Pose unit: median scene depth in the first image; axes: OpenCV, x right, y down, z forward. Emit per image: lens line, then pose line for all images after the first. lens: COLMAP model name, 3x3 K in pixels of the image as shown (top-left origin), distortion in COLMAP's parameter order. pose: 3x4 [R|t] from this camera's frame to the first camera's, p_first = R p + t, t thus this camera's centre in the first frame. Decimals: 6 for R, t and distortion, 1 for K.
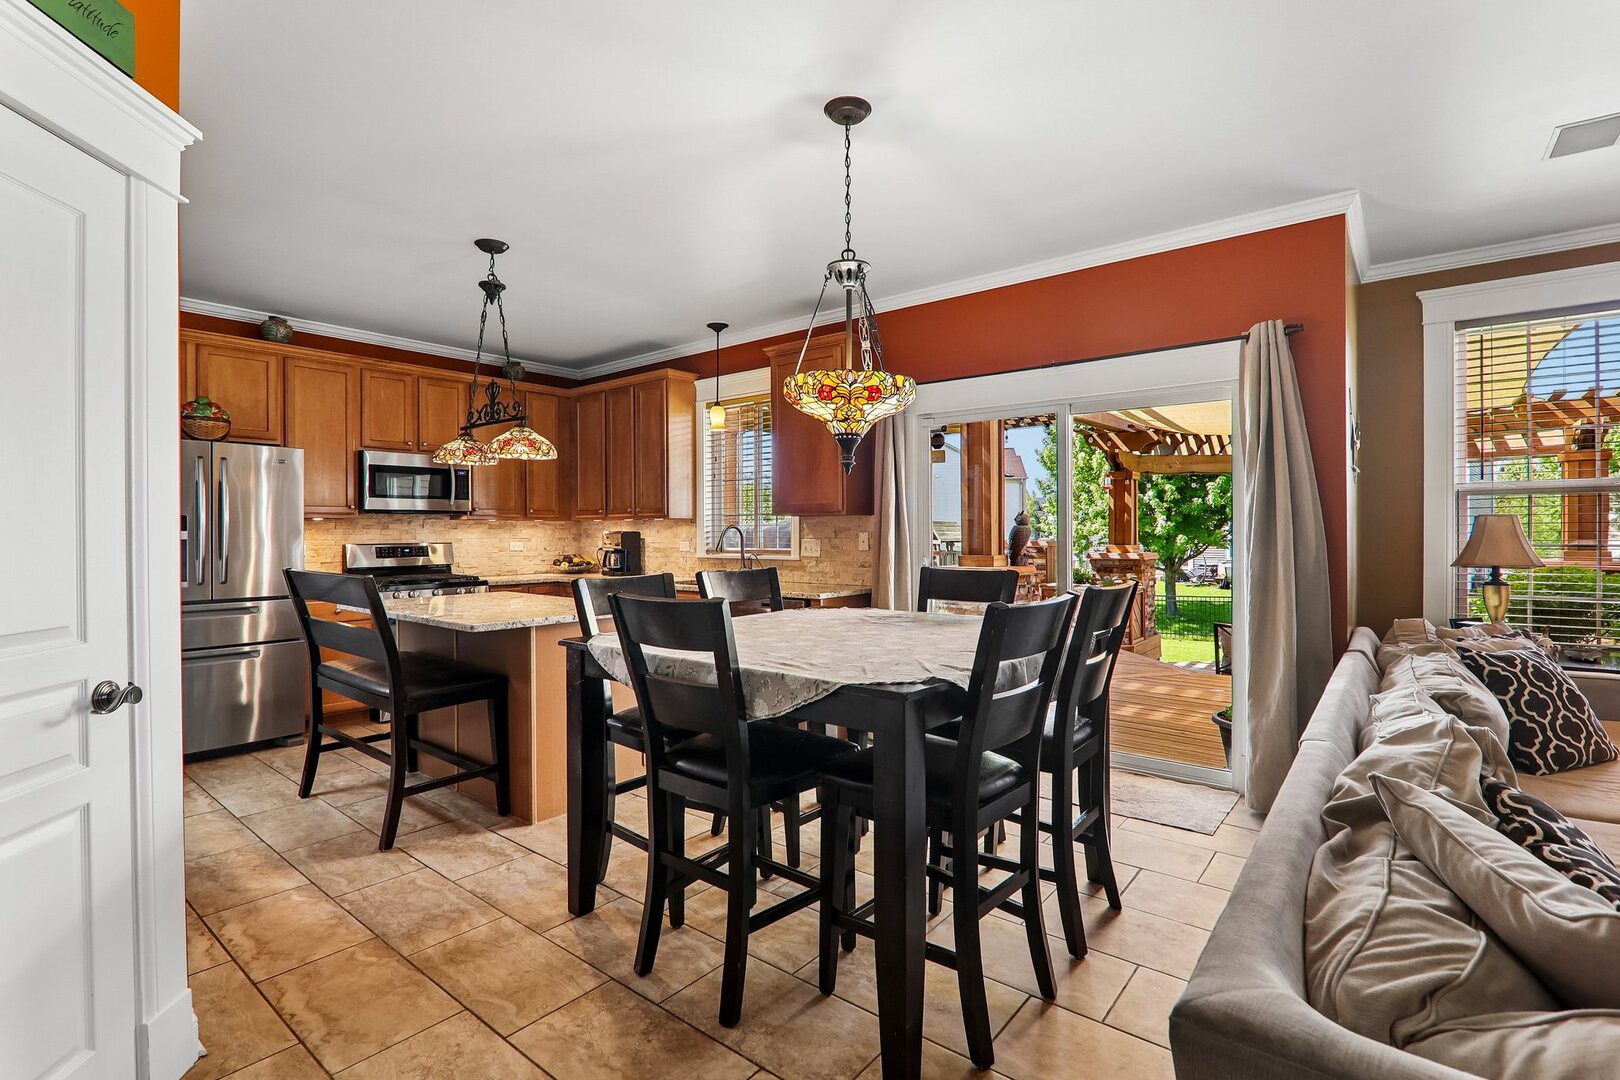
lens RADIAL K [[754.2, 0, 818.4], [0, 754.2, 536.2], [0, 0, 1]] dist [-0.019395, 0.001975]
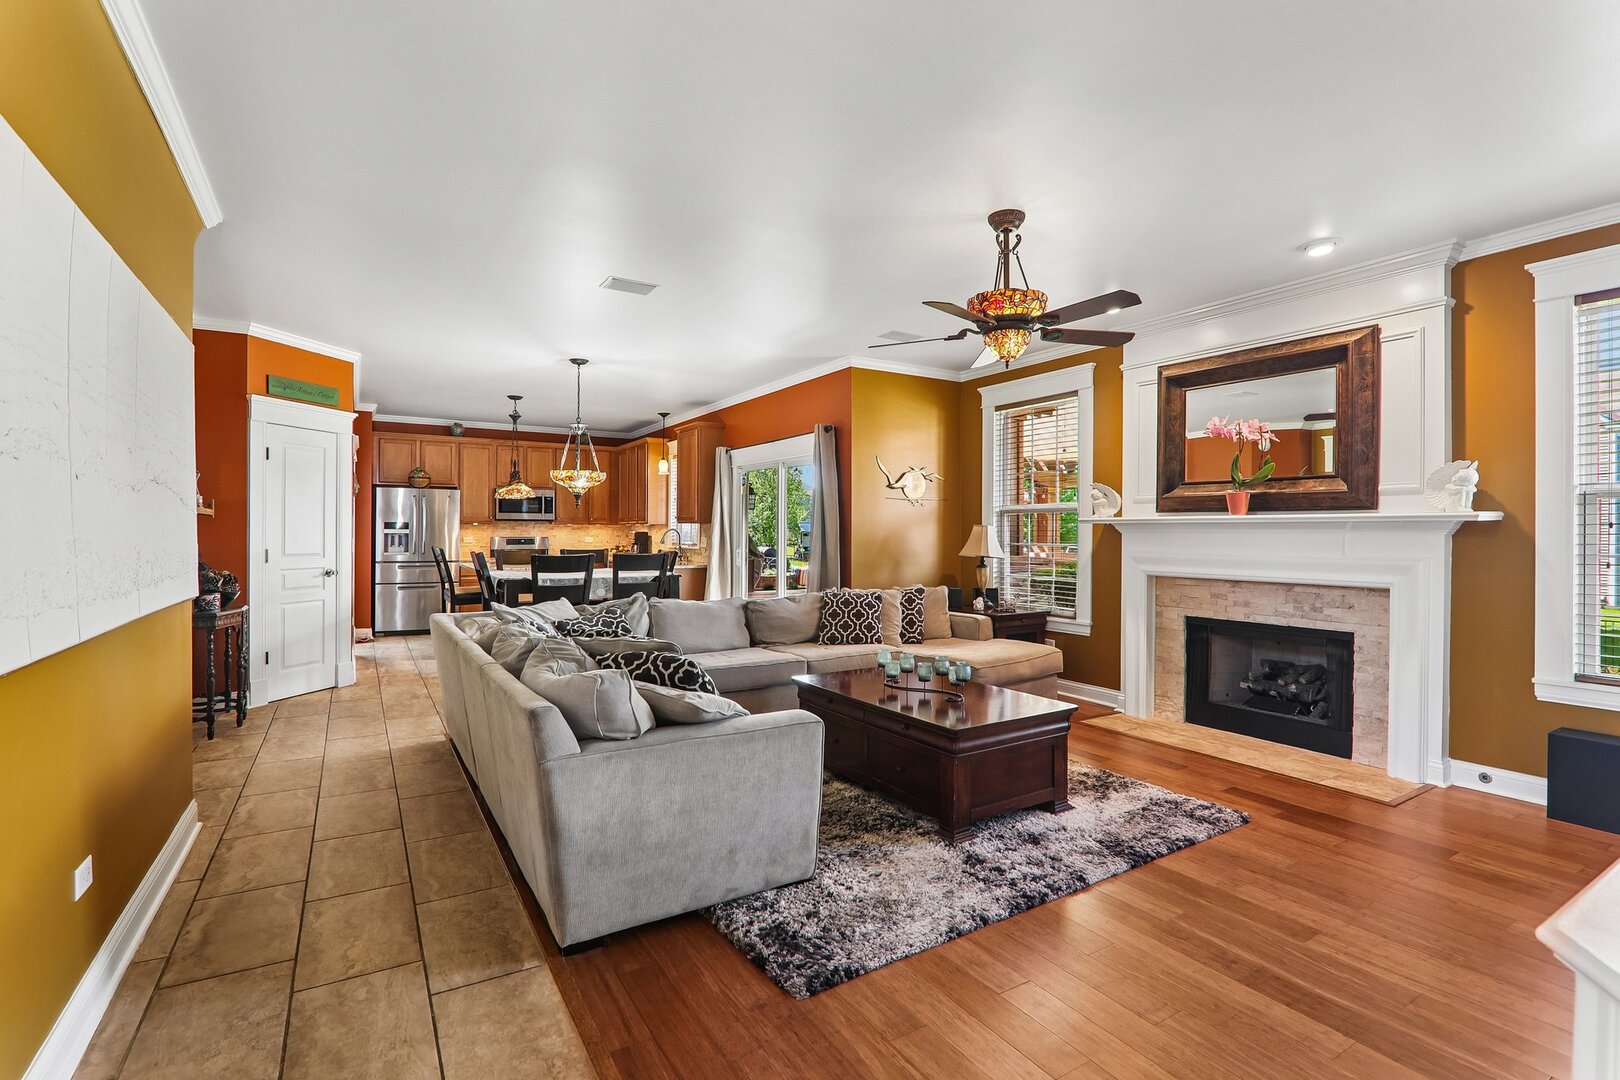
lens RADIAL K [[754.2, 0, 792.8], [0, 754.2, 524.4], [0, 0, 1]] dist [-0.019395, 0.001975]
pose [[0.932786, 0.005221, -0.360394, 0.815464], [-0.011578, 0.999813, -0.015482, -0.000820], [0.360245, 0.018614, 0.932672, -0.535247]]
